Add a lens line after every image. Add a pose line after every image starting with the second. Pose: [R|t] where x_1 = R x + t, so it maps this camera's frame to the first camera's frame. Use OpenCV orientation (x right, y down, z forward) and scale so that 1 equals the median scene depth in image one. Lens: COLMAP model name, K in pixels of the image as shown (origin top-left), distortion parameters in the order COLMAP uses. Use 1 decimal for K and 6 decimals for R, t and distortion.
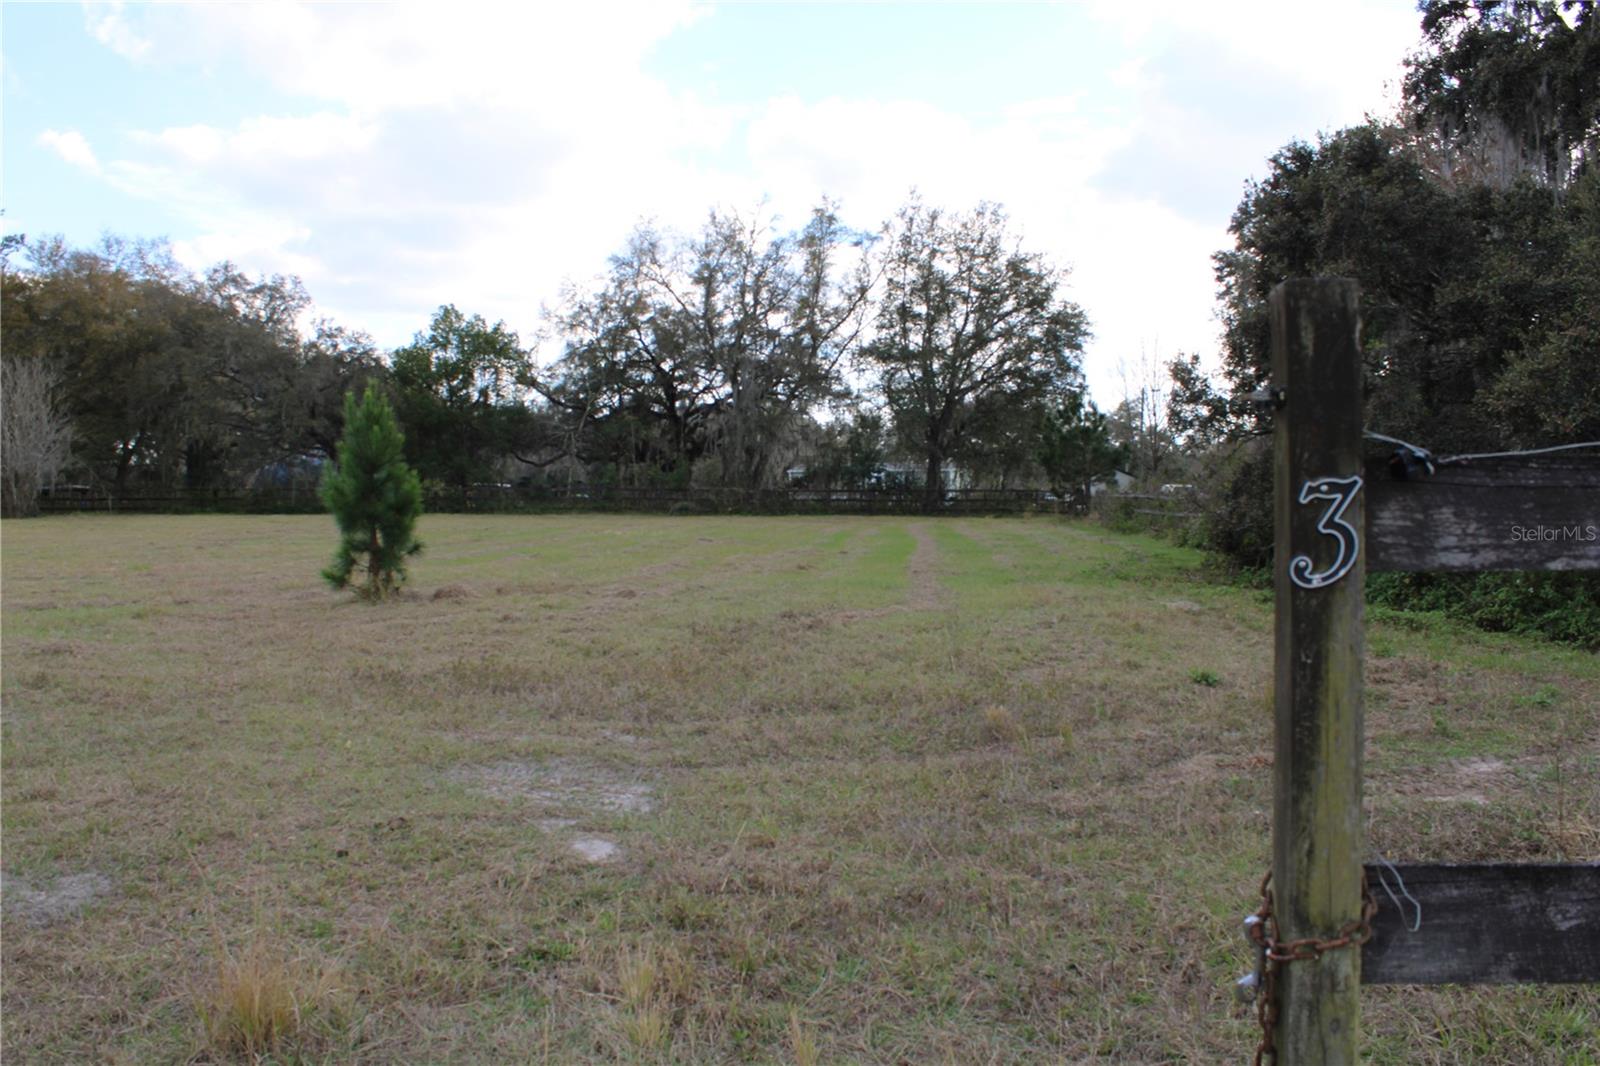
lens RADIAL K [[1345.5, 0, 807.7], [0, 1345.5, 538.1], [0, 0, 1]] dist [-0.168621, 0.153228]
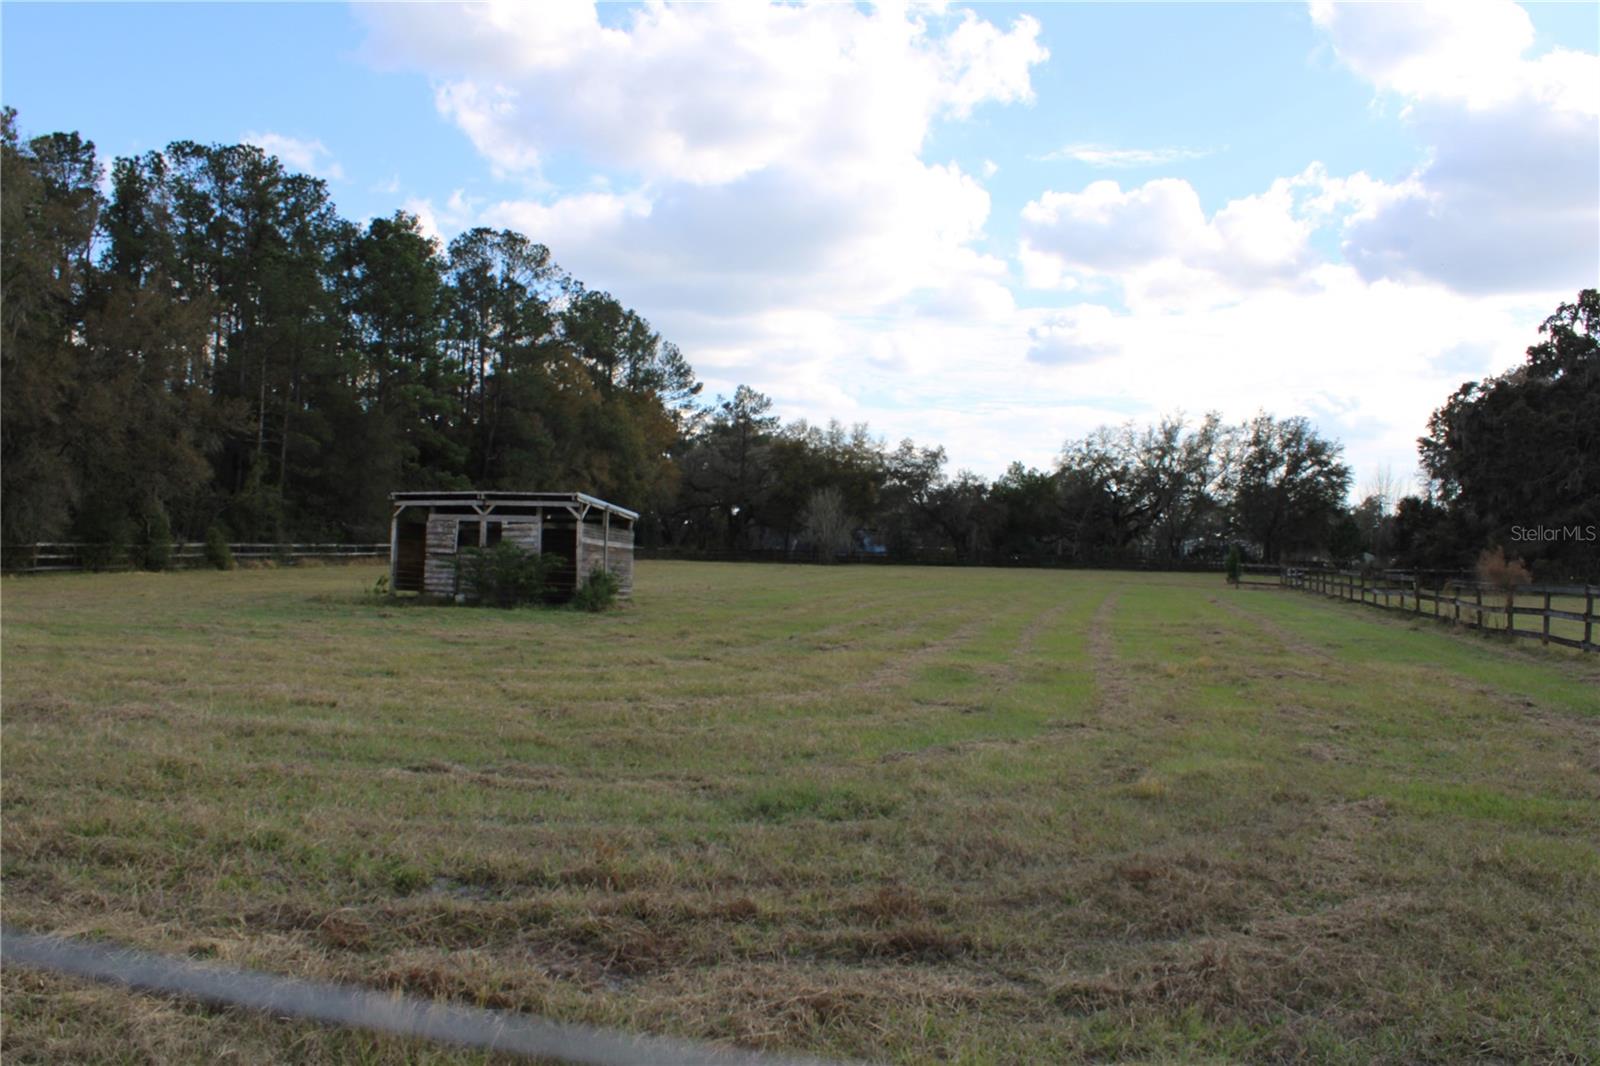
lens RADIAL K [[1345.5, 0, 807.7], [0, 1345.5, 538.1], [0, 0, 1]] dist [-0.168621, 0.153228]
pose [[0.985085, 0.020179, -0.170883, -0.234860], [-0.026315, 0.999085, -0.033719, 0.013977], [0.170046, 0.037712, 0.984714, -0.997160]]
